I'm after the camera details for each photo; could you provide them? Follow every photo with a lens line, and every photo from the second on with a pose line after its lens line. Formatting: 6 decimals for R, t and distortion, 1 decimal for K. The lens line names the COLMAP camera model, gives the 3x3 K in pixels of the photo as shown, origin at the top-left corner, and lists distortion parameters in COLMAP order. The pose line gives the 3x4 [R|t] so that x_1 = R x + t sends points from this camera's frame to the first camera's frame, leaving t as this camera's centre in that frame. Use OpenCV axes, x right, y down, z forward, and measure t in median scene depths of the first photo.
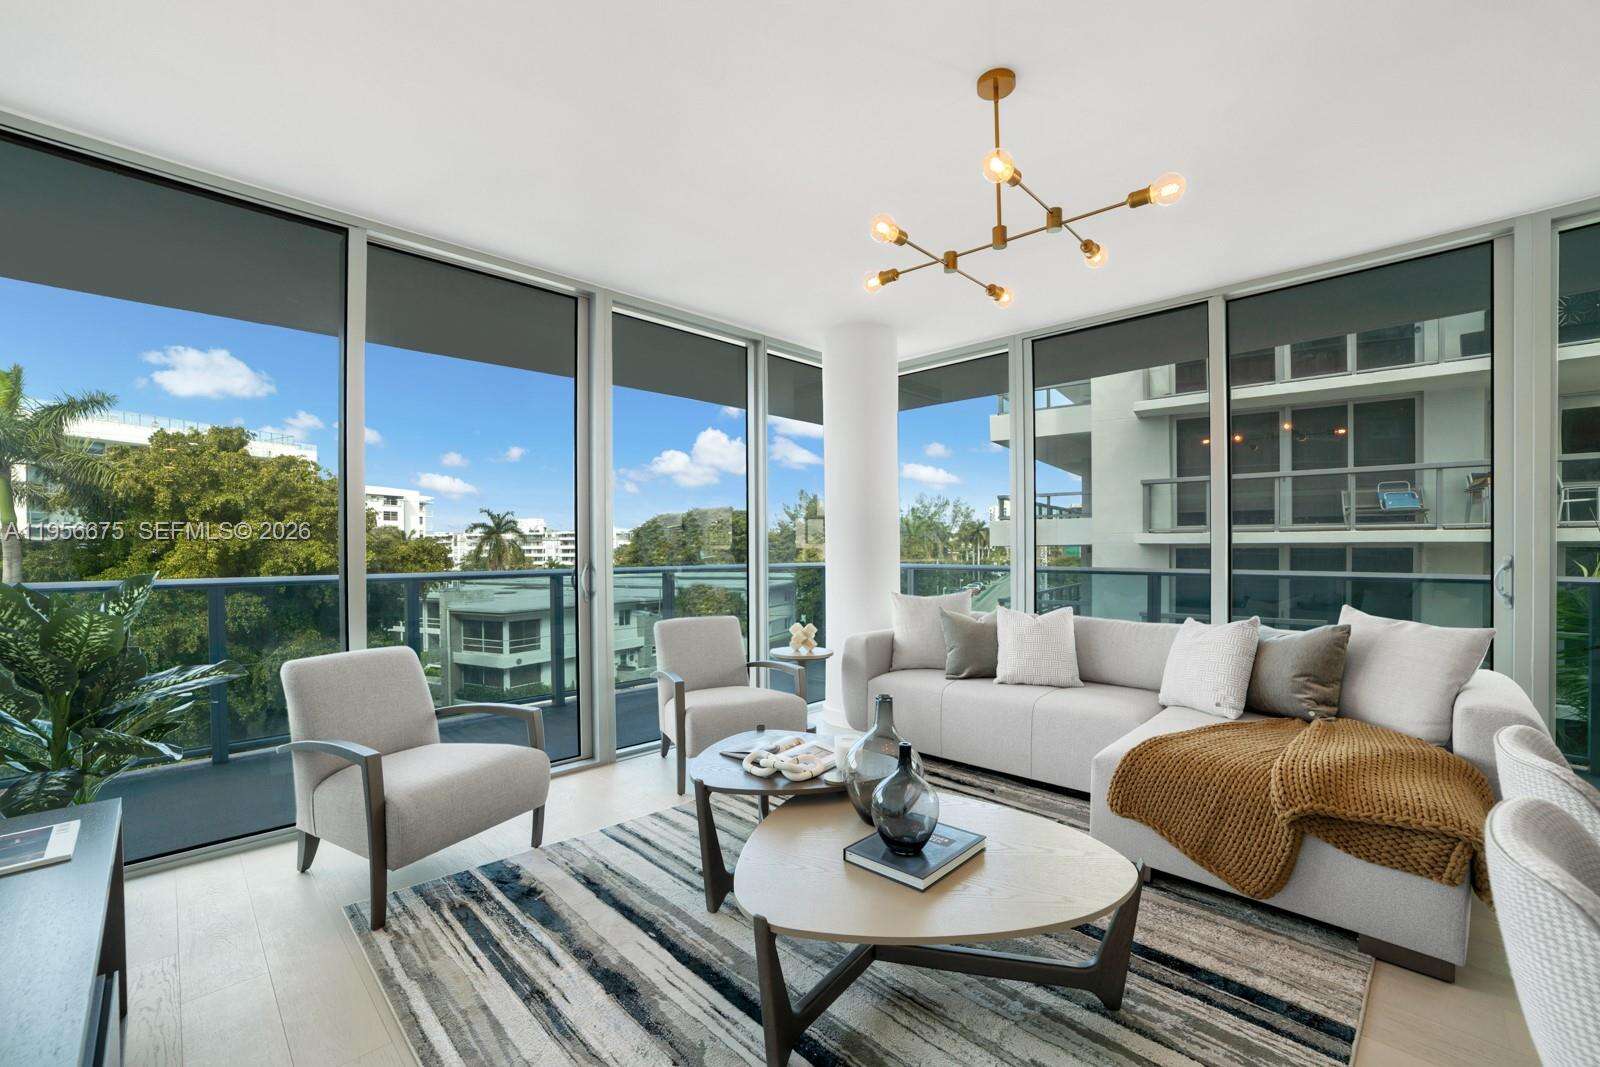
lens RADIAL K [[650.3, 0, 785.5], [0, 650.3, 549.9], [0, 0, 1]] dist [-0.018874, 0.000429]
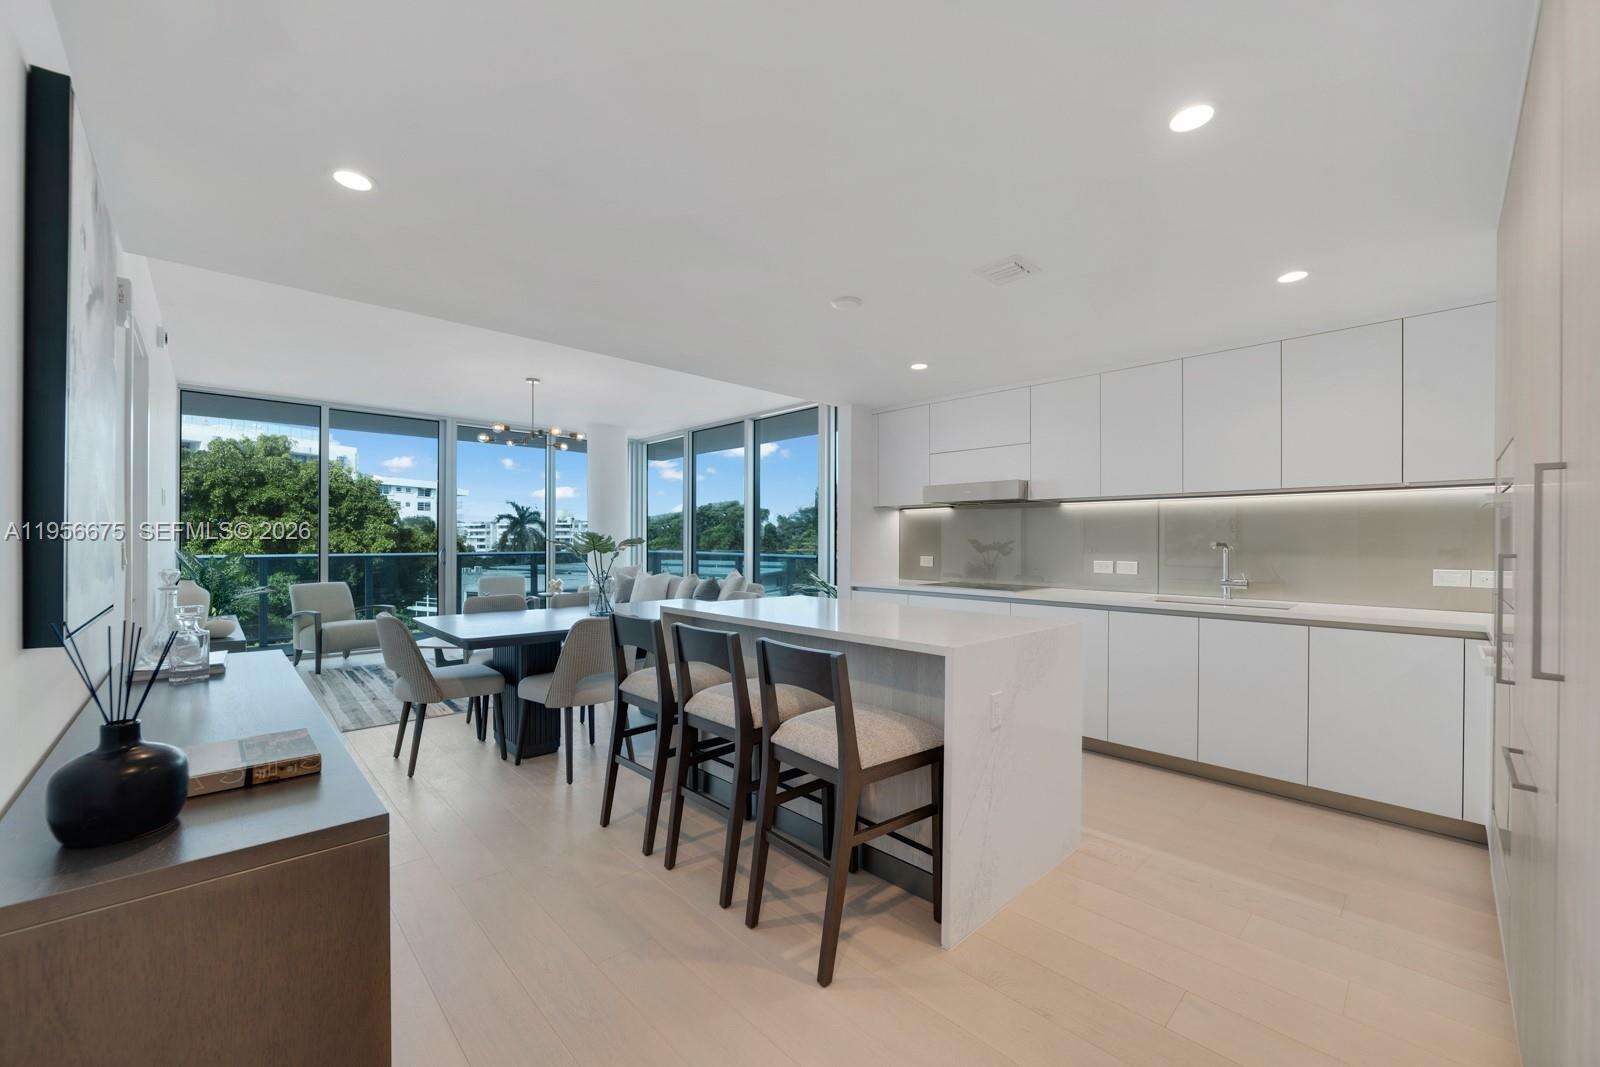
lens RADIAL K [[618.8, 0, 794.5], [0, 618.8, 524.4], [0, 0, 1]] dist [0.000612, 0.000076]
pose [[0.999878, 0.005813, -0.014519, 0.242936], [-0.006188, 0.999646, -0.025891, -0.001907], [0.014363, 0.025977, 0.999559, -0.276263]]
